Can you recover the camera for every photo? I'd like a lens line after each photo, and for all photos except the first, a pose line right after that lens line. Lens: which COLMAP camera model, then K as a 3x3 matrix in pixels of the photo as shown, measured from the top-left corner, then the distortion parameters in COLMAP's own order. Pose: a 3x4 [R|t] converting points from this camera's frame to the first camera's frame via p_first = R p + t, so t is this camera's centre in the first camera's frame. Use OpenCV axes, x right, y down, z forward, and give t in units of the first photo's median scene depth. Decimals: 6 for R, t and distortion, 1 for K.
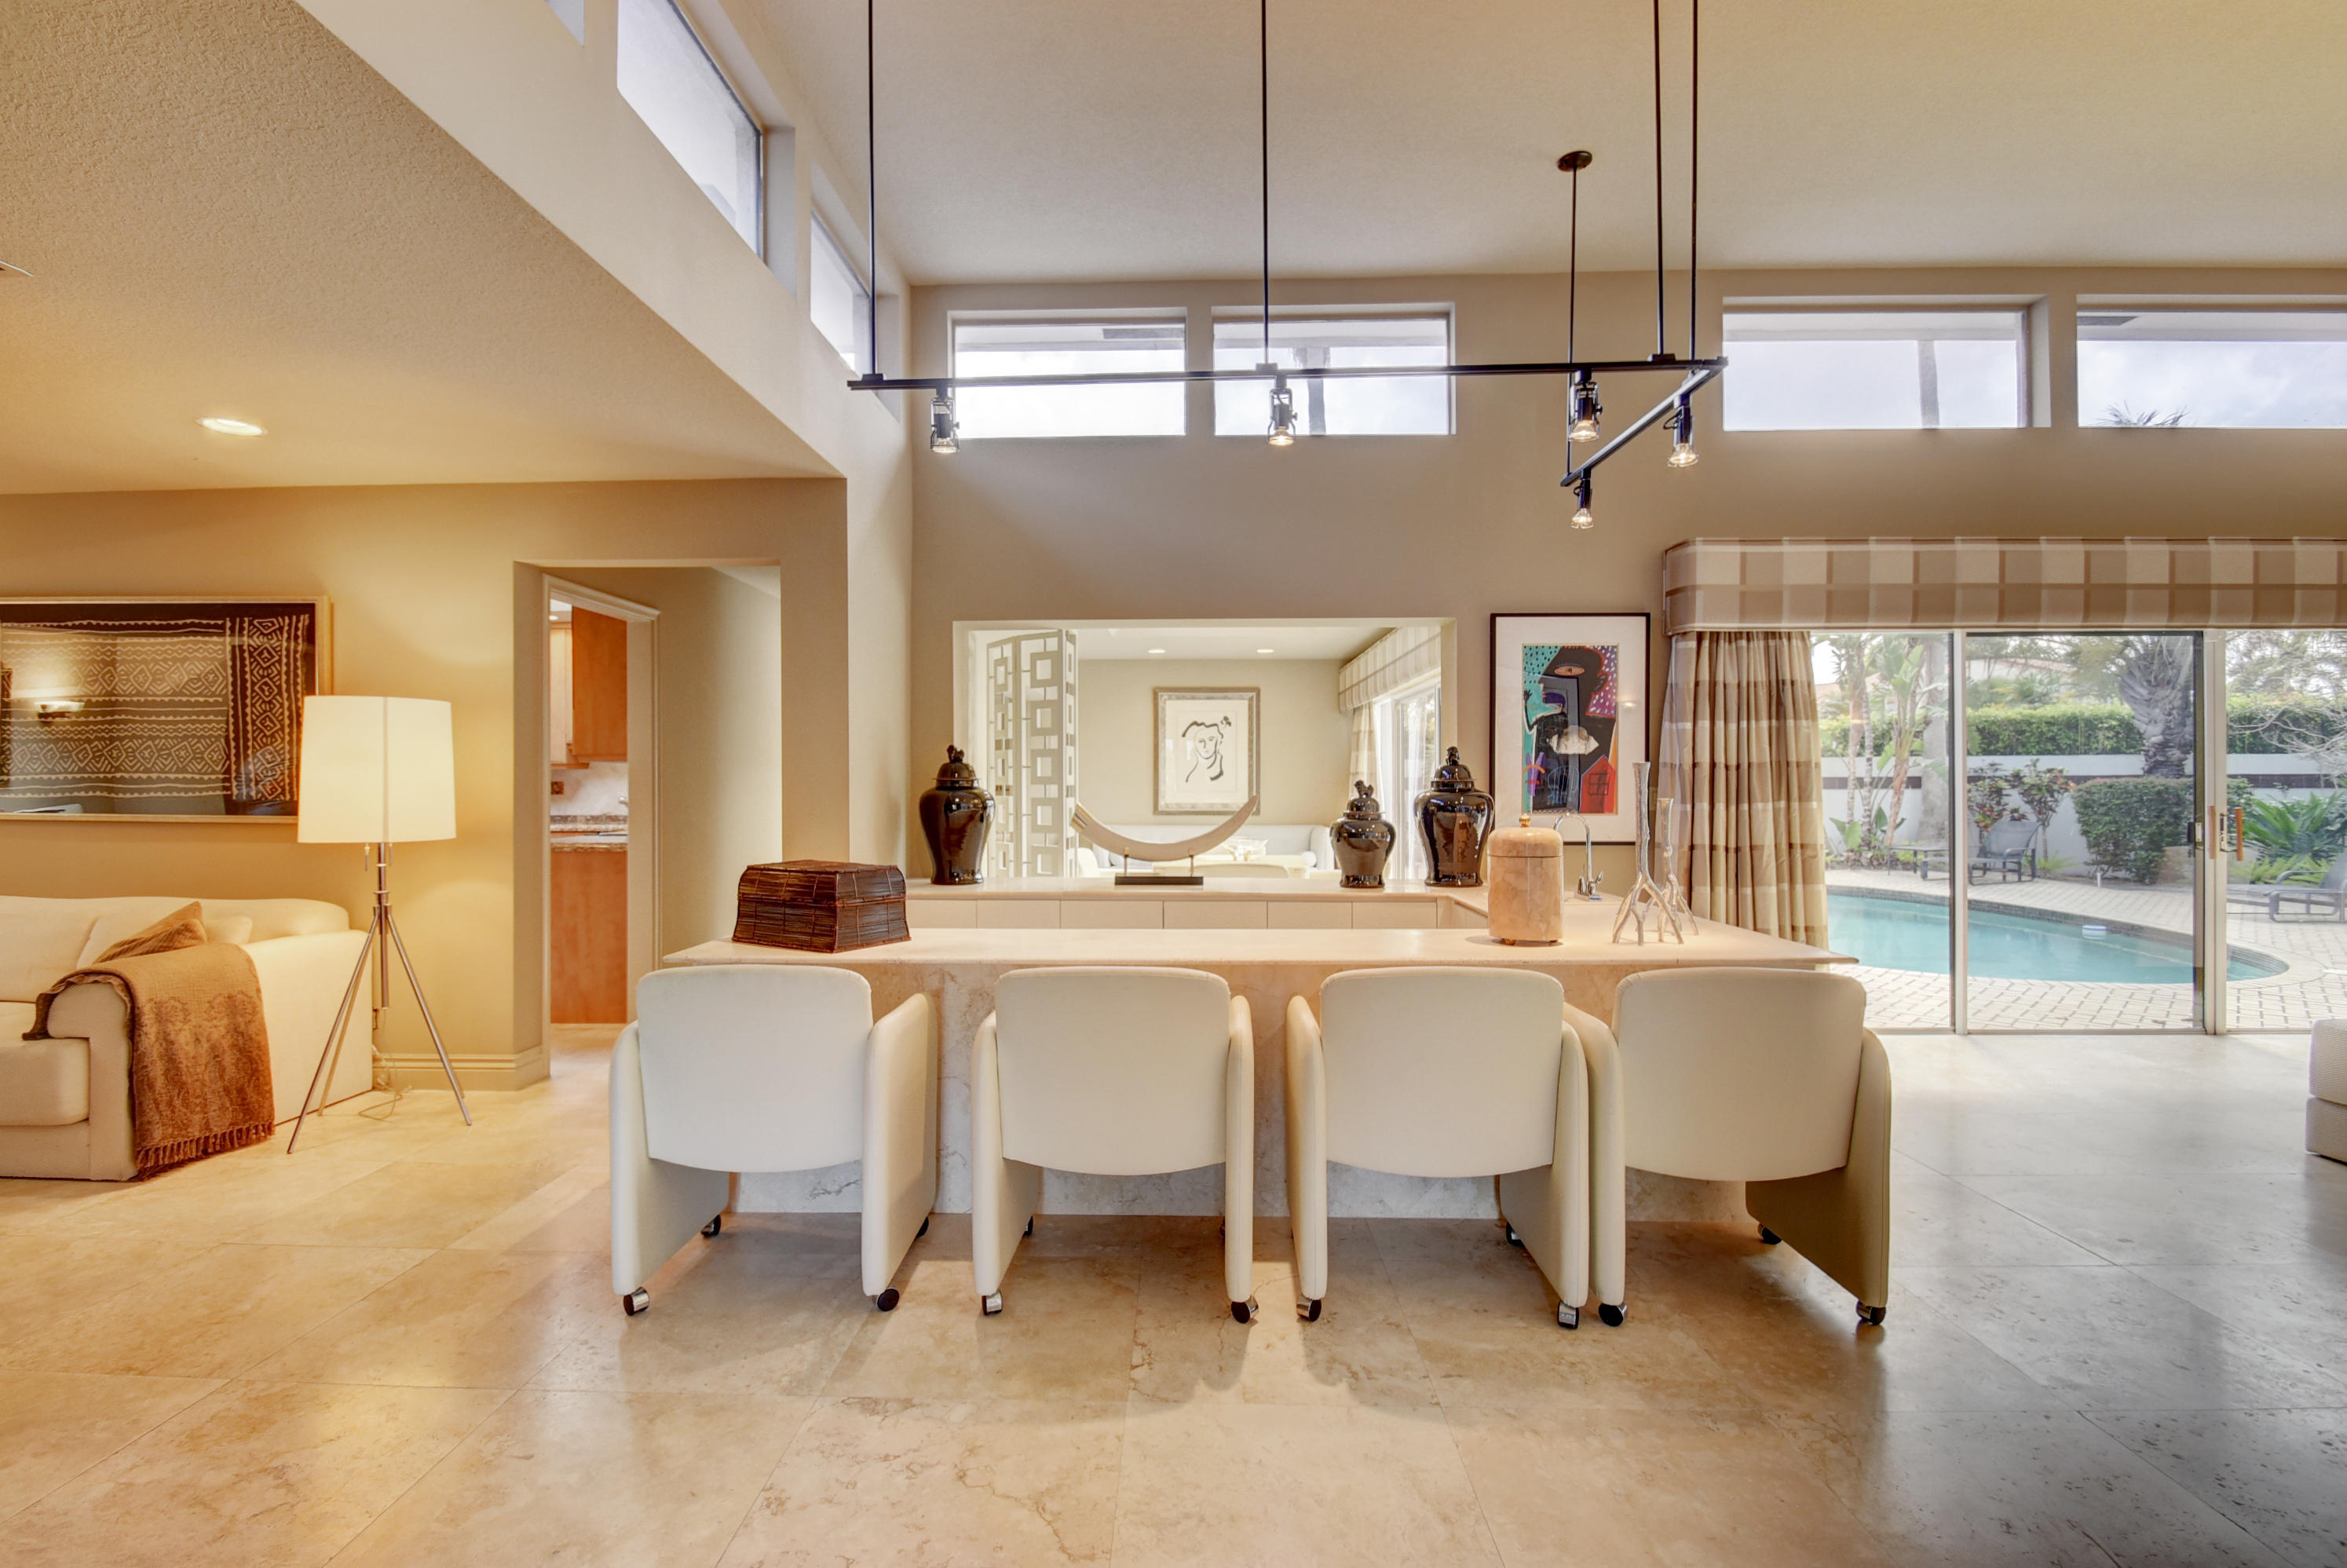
lens RADIAL K [[1035.5, 0, 1157.6], [0, 1035.5, 783.2], [0, 0, 1]] dist [-0.002557, -0.006214]
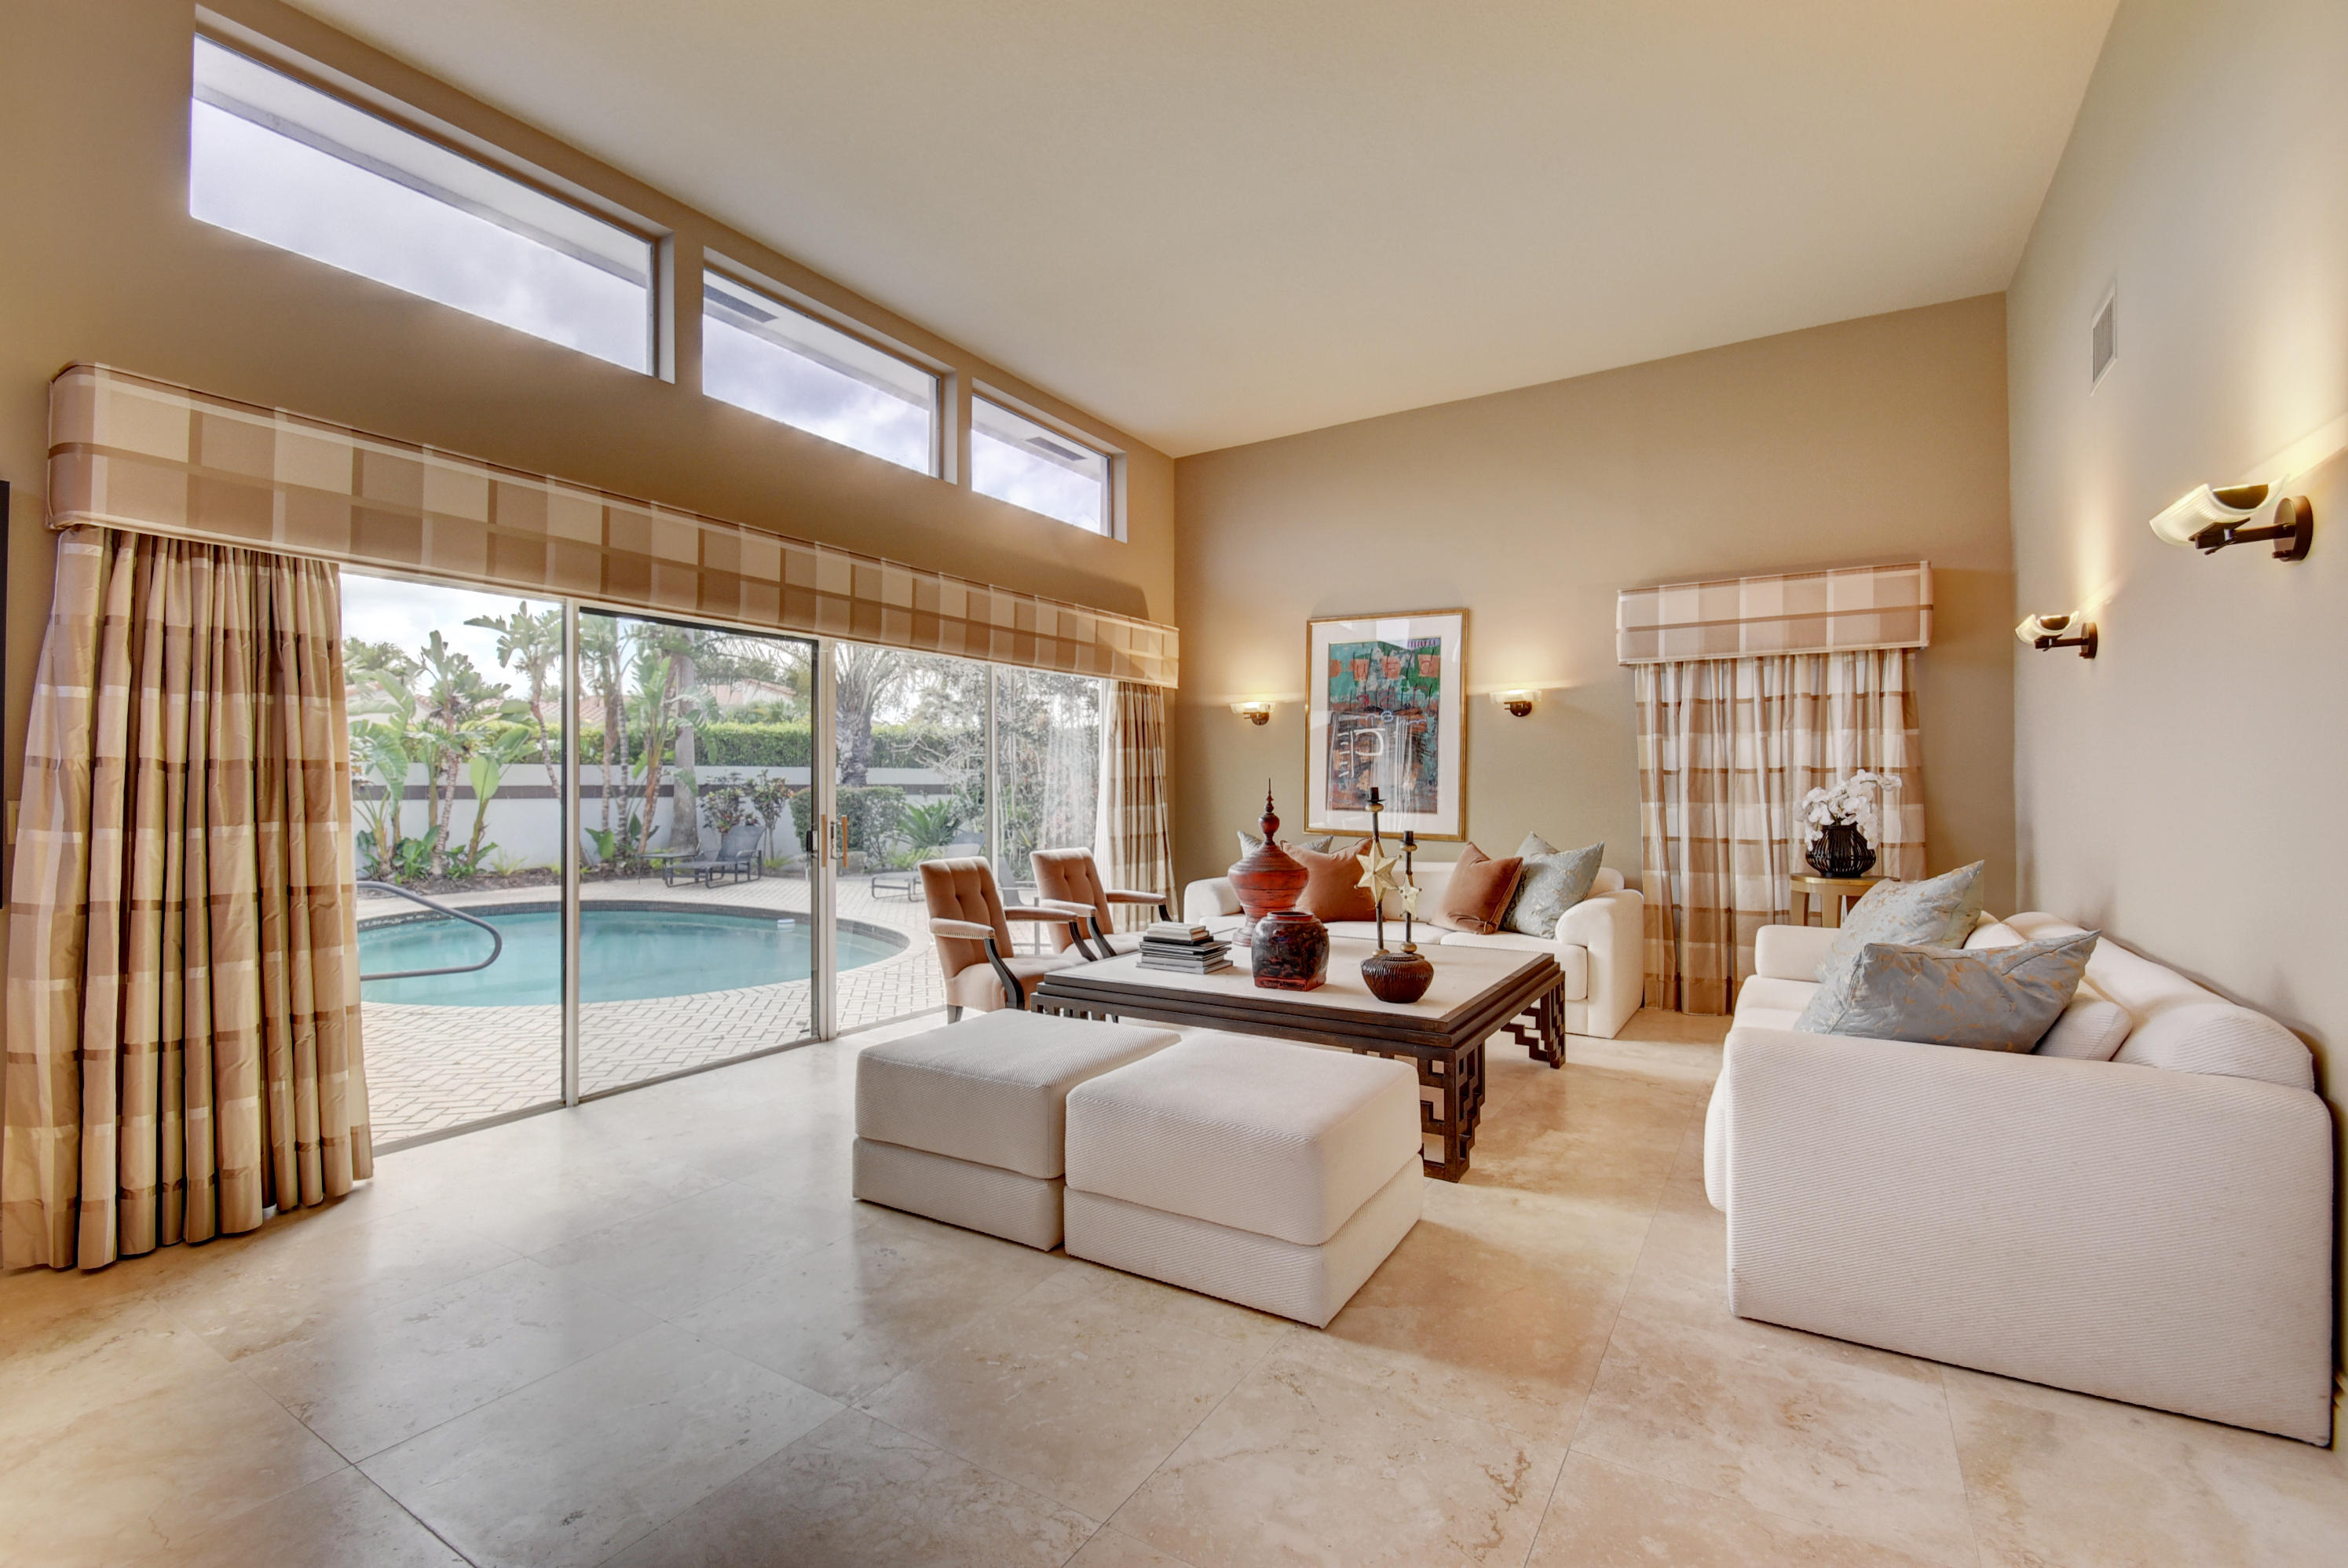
lens RADIAL K [[1035.9, 0, 1158.2], [0, 1035.9, 791.0], [0, 0, 1]] dist [-0.002557, -0.006214]
pose [[0.504877, -0.001707, 0.863189, 0.327274], [0.002022, 0.999998, 0.000794, -0.000914], [-0.863189, 0.001345, 0.504880, 0.209977]]
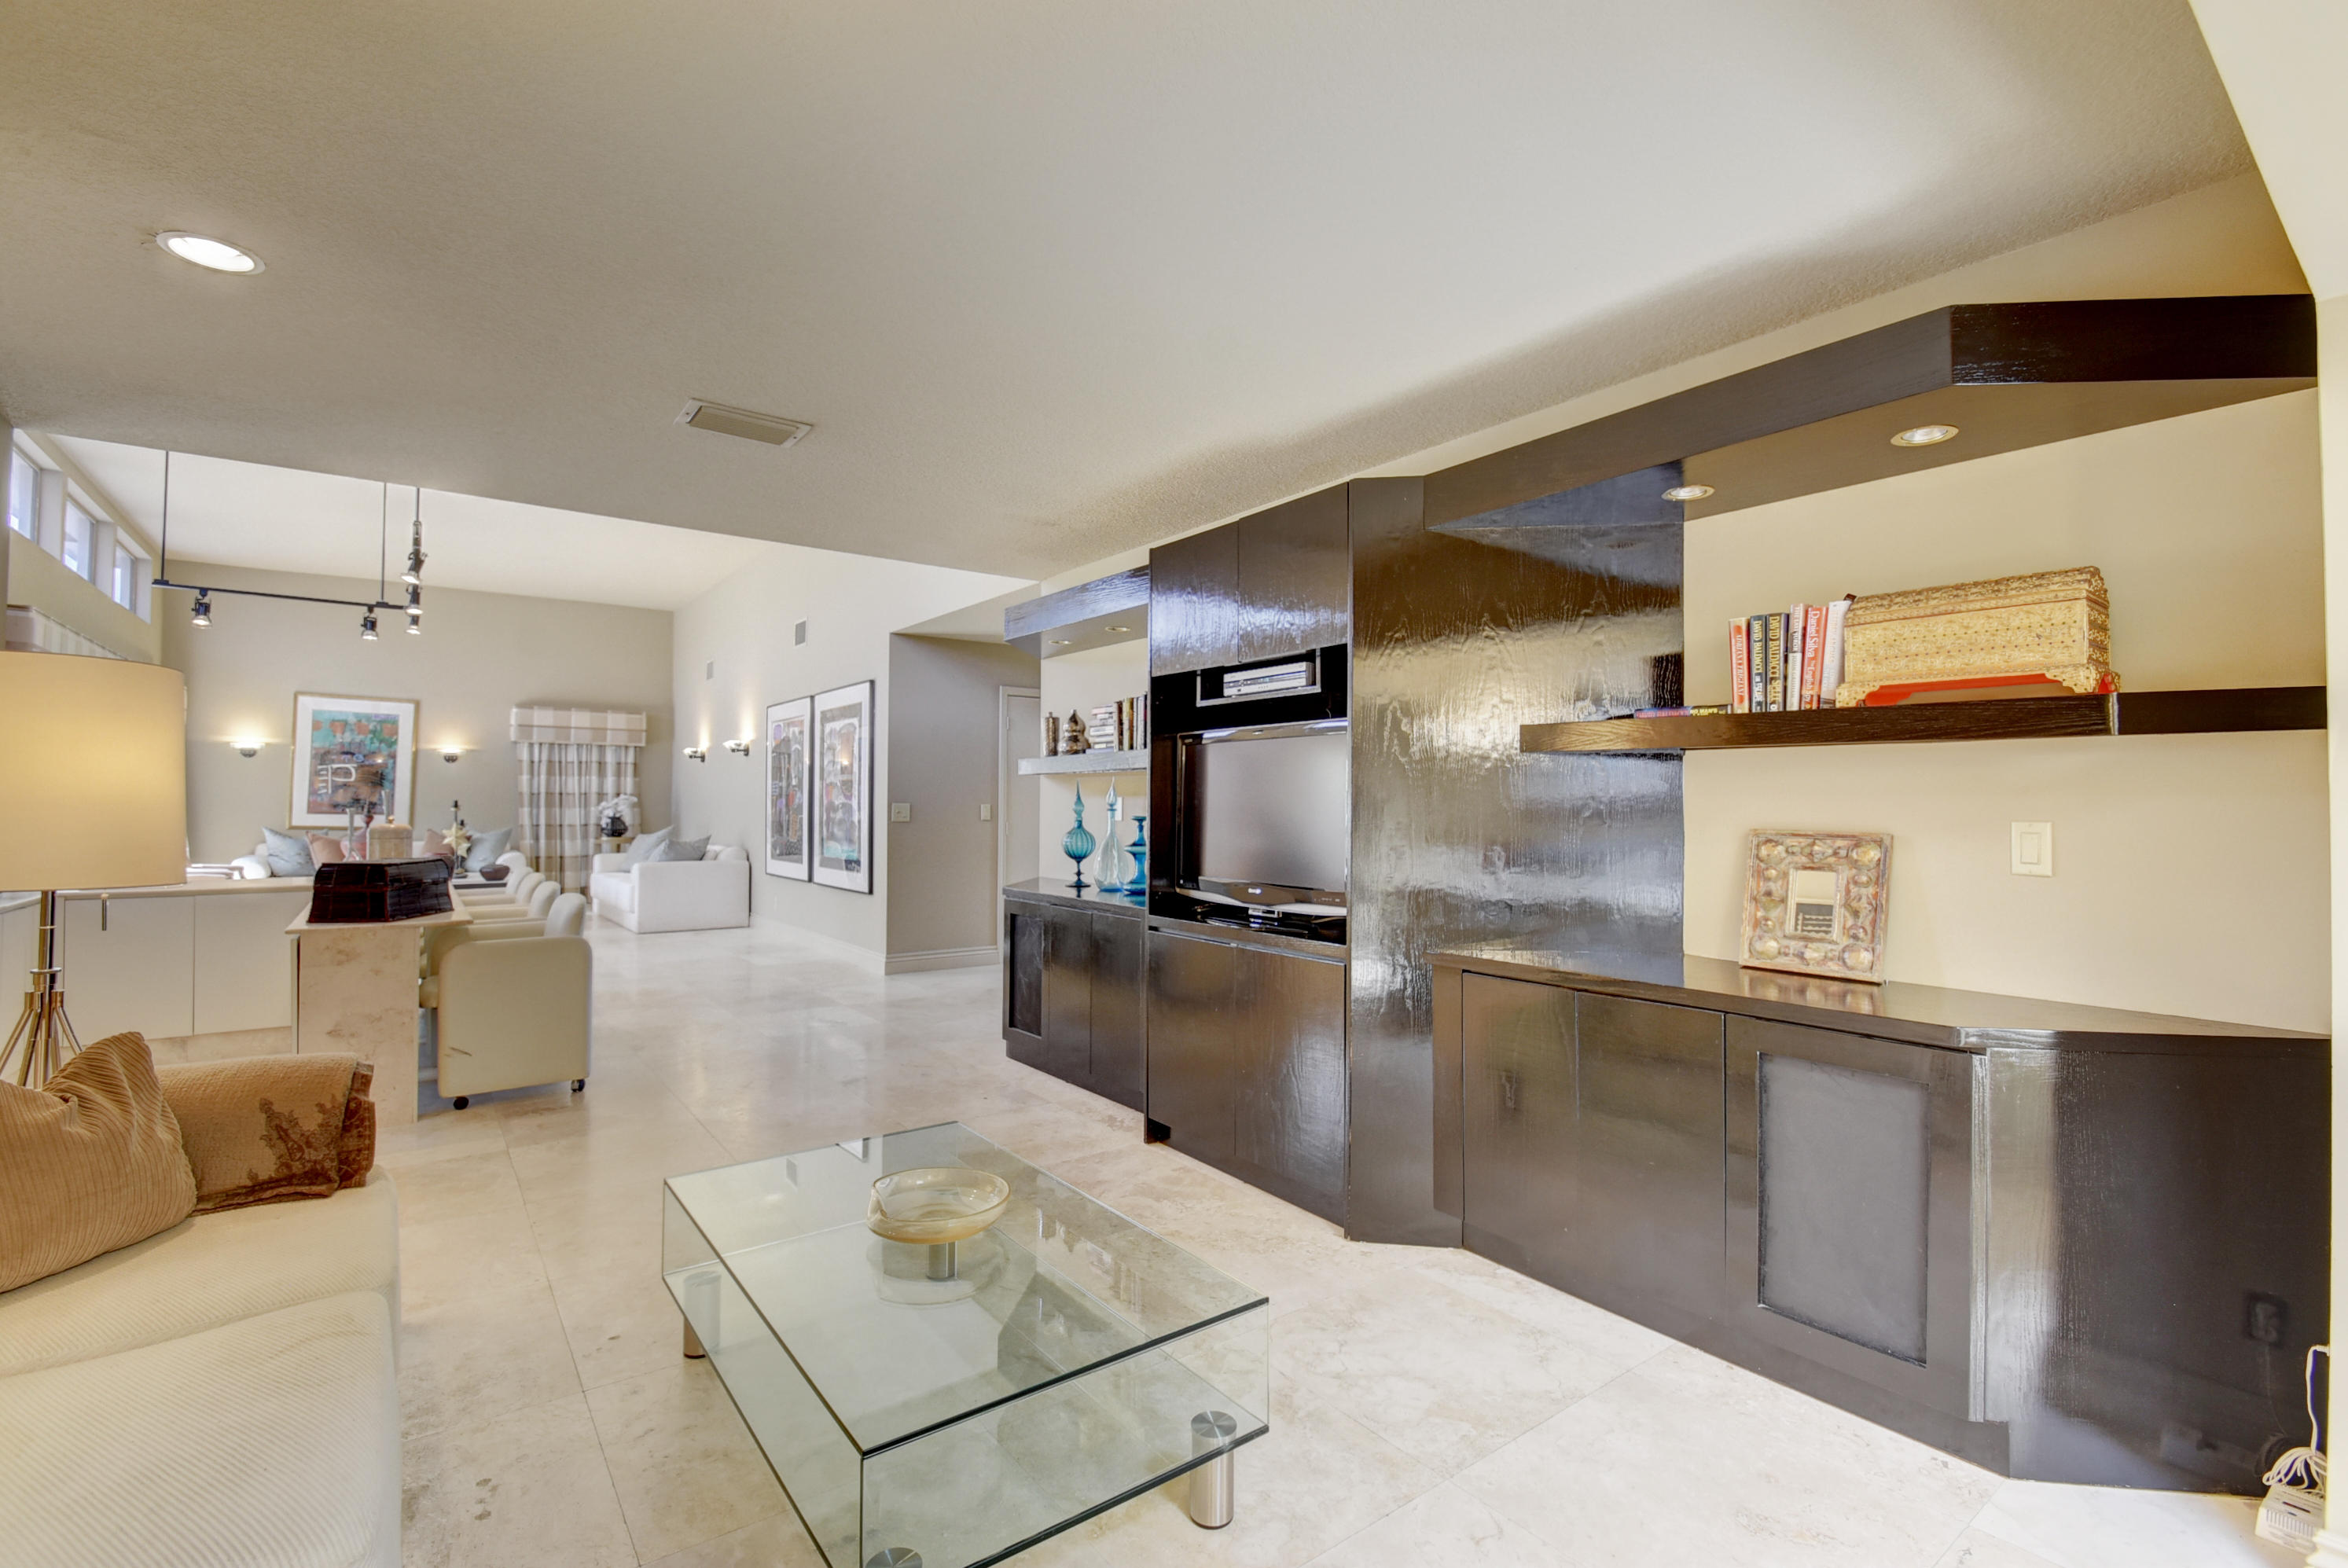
lens RADIAL K [[1035.9, 0, 1159.2], [0, 1035.9, 782.1], [0, 0, 1]] dist [-0.002557, -0.006214]
pose [[-0.616218, 0.014986, 0.787433, -1.298925], [-0.002807, 0.999771, -0.021223, 0.000229], [-0.787570, -0.015288, -0.616035, 0.665682]]
